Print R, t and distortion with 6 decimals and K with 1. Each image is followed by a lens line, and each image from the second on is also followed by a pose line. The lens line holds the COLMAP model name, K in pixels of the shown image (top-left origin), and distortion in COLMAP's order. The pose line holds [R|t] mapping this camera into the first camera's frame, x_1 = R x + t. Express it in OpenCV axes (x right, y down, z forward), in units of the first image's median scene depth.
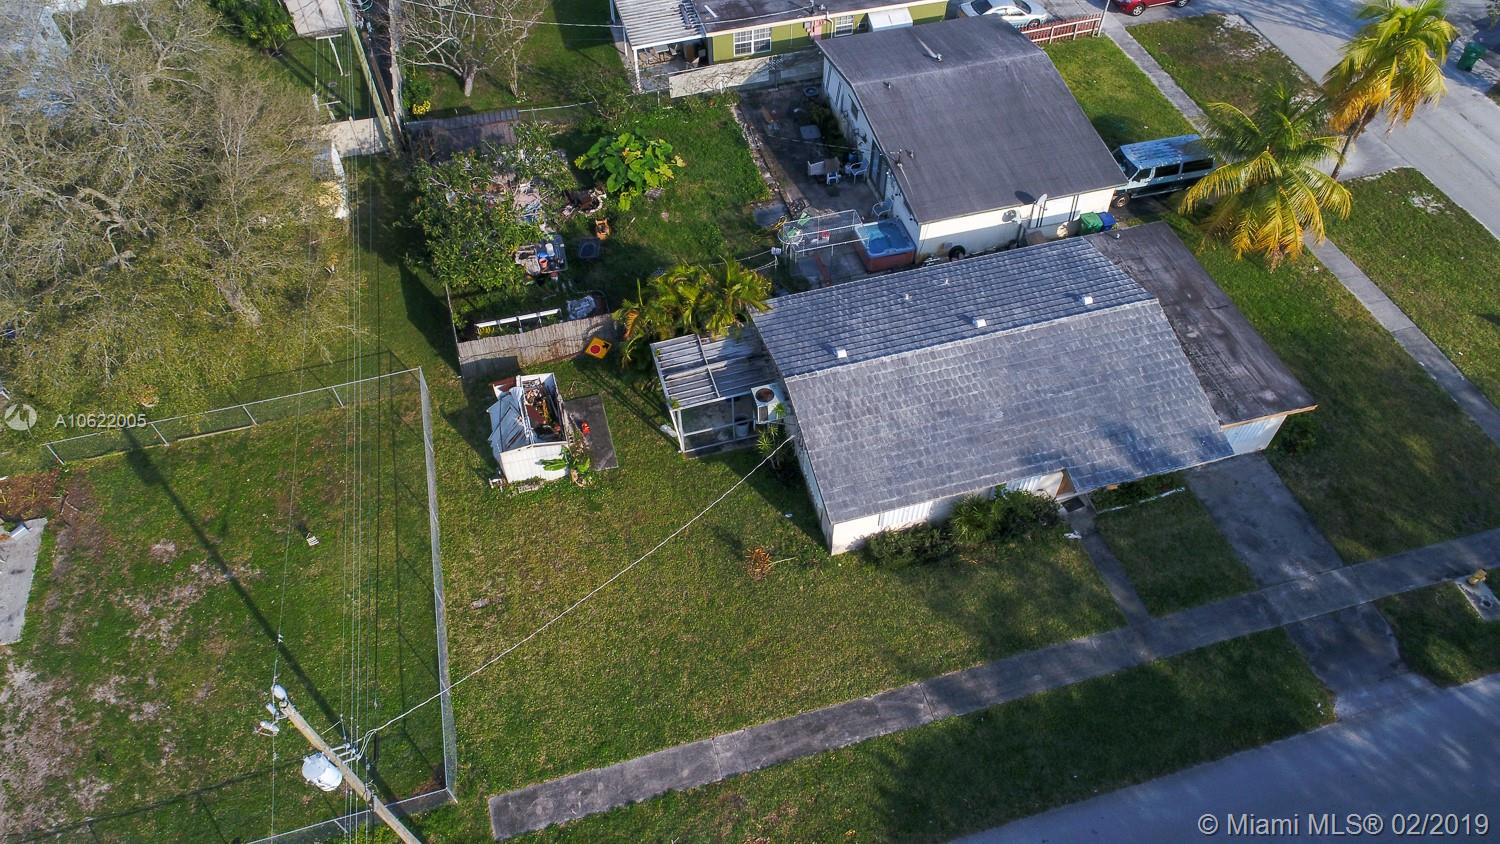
lens RADIAL K [[1003.4, 0, 746.4], [0, 1003.4, 419.9], [0, 0, 1]] dist [-0.003397, 0.000435]
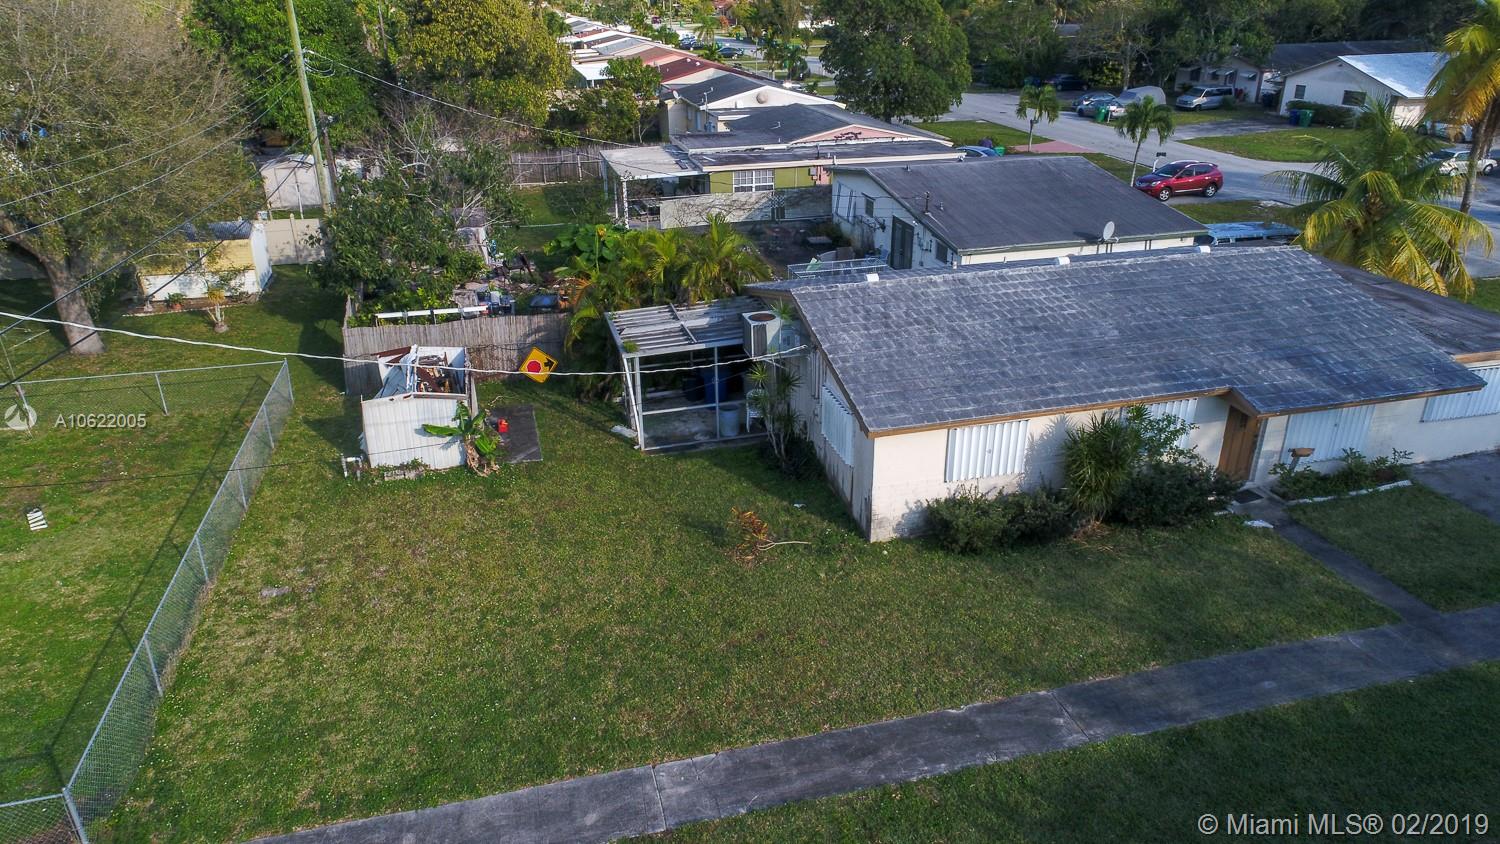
lens RADIAL K [[1003.4, 0, 746.4], [0, 1003.4, 419.9], [0, 0, 1]] dist [-0.003397, 0.000435]
pose [[0.999930, 0.007120, -0.009464, 0.014959], [-0.010614, 0.893297, -0.449342, 0.352866], [0.005254, 0.449411, 0.893310, 0.432882]]
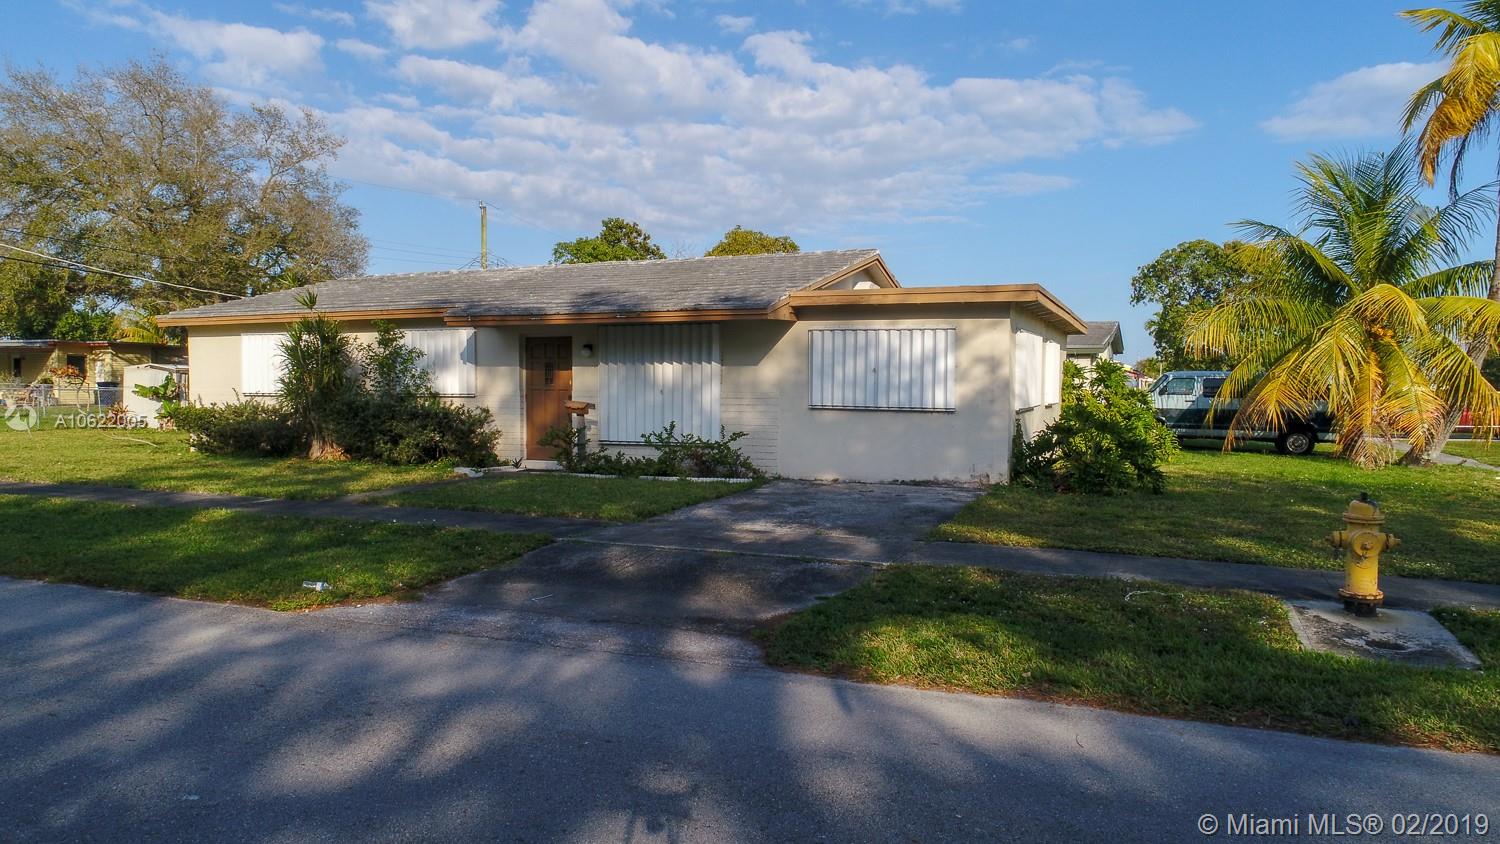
lens RADIAL K [[1003.4, 0, 746.4], [0, 1003.4, 419.9], [0, 0, 1]] dist [-0.003397, 0.000435]
pose [[0.788303, 0.031827, -0.614463, 0.755154], [-0.482599, 0.651474, -0.585389, 0.328404], [0.381675, 0.758003, 0.528919, 0.808262]]
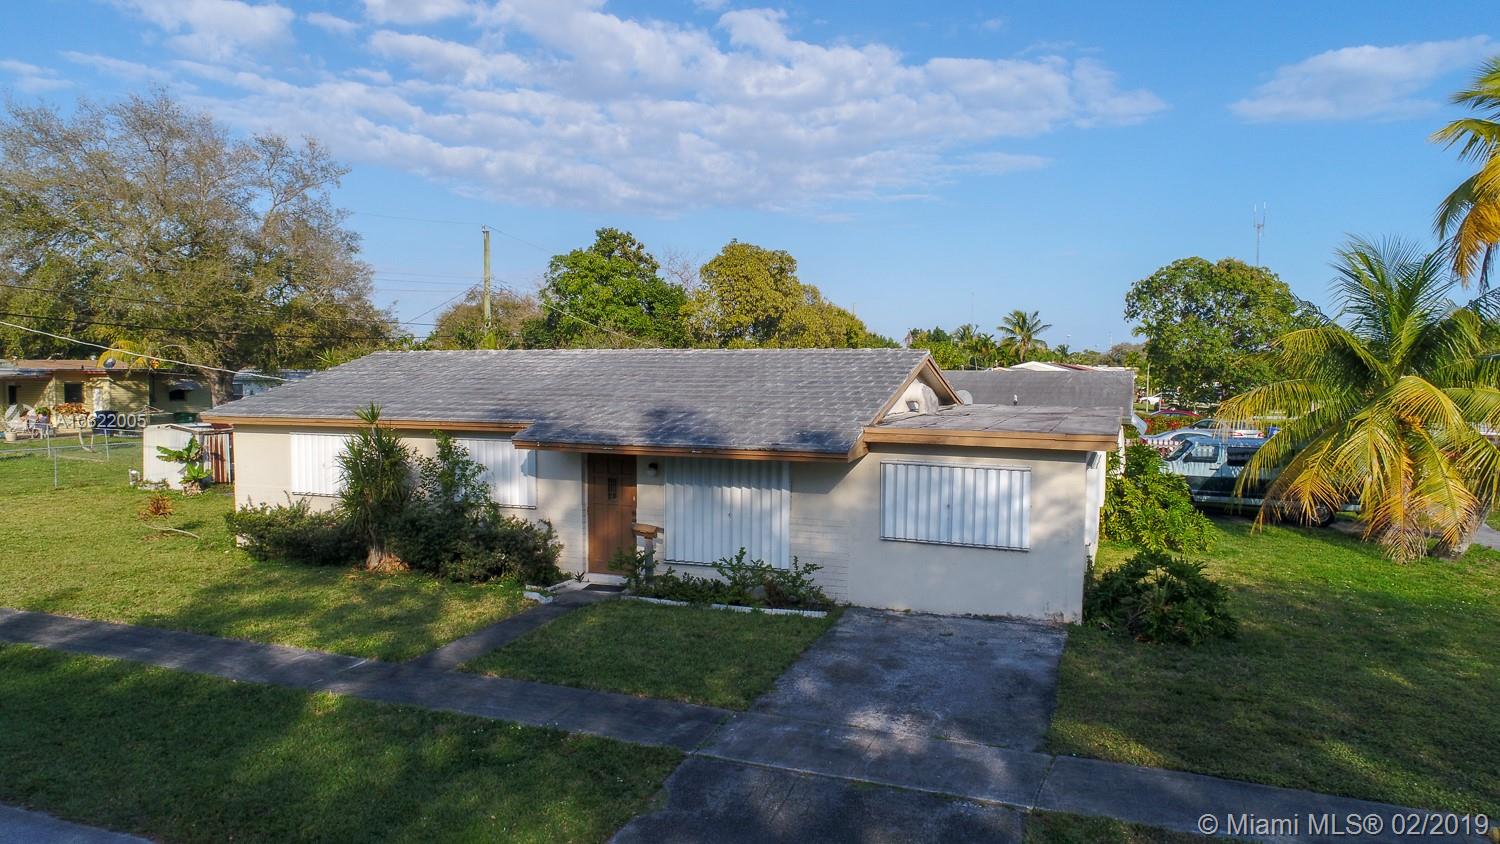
lens RADIAL K [[998.3, 0, 749.1], [0, 998.3, 412.9], [0, 0, 1]] dist [-0.003041, 0.000928]
pose [[0.805037, 0.041004, -0.591806, 0.715934], [-0.466016, 0.661012, -0.588126, 0.302948], [0.367075, 0.749254, 0.551248, 0.734332]]
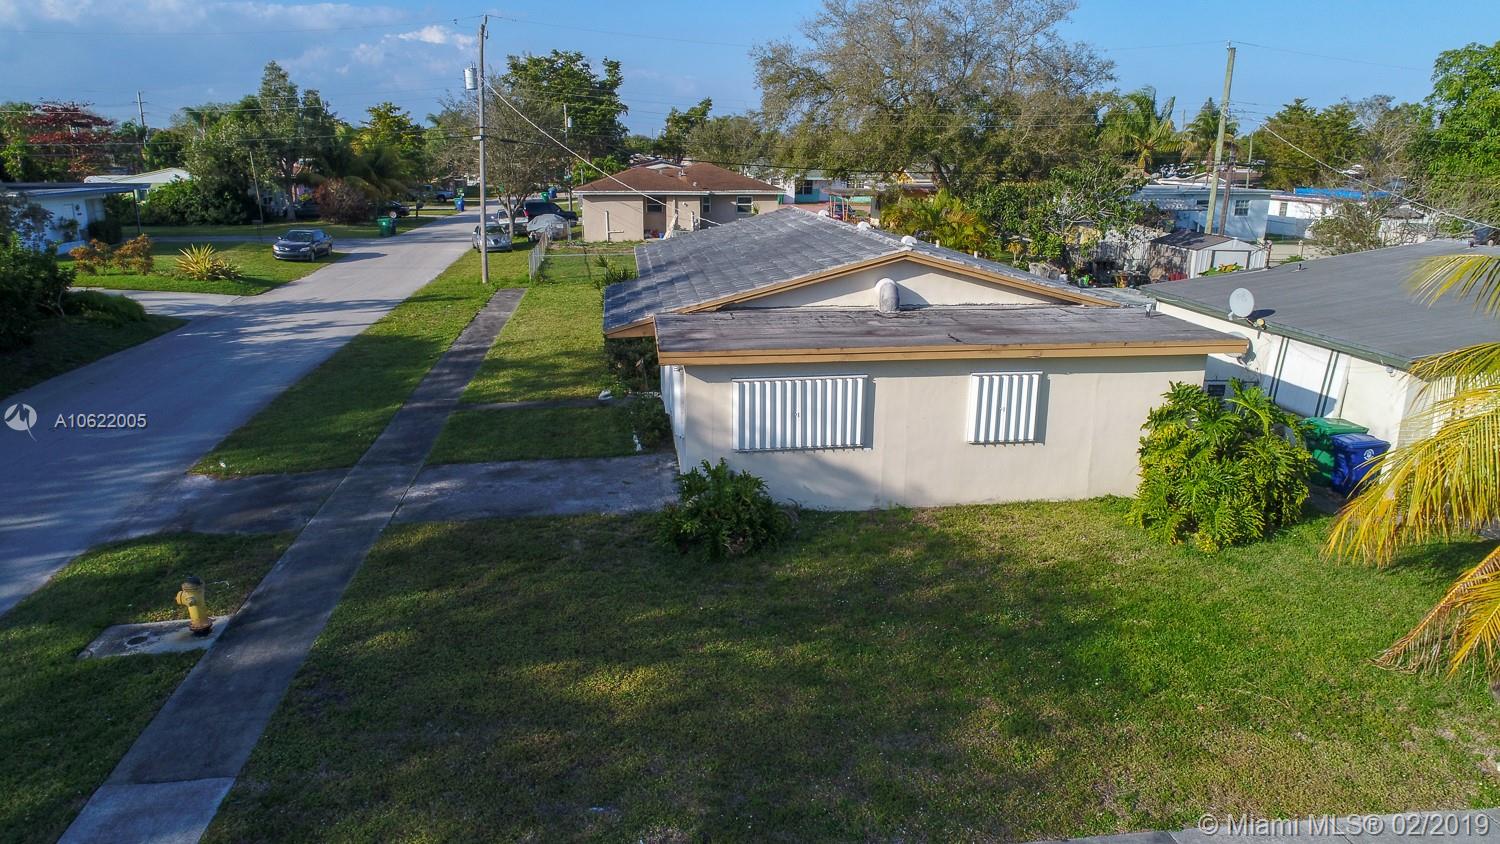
lens RADIAL K [[1003.4, 0, 746.4], [0, 1003.4, 419.9], [0, 0, 1]] dist [-0.003397, 0.000435]
pose [[-0.141418, 0.270637, -0.952238, 1.054589], [-0.769574, 0.575006, 0.277713, -0.163624], [0.622701, 0.772091, 0.126959, 1.024626]]
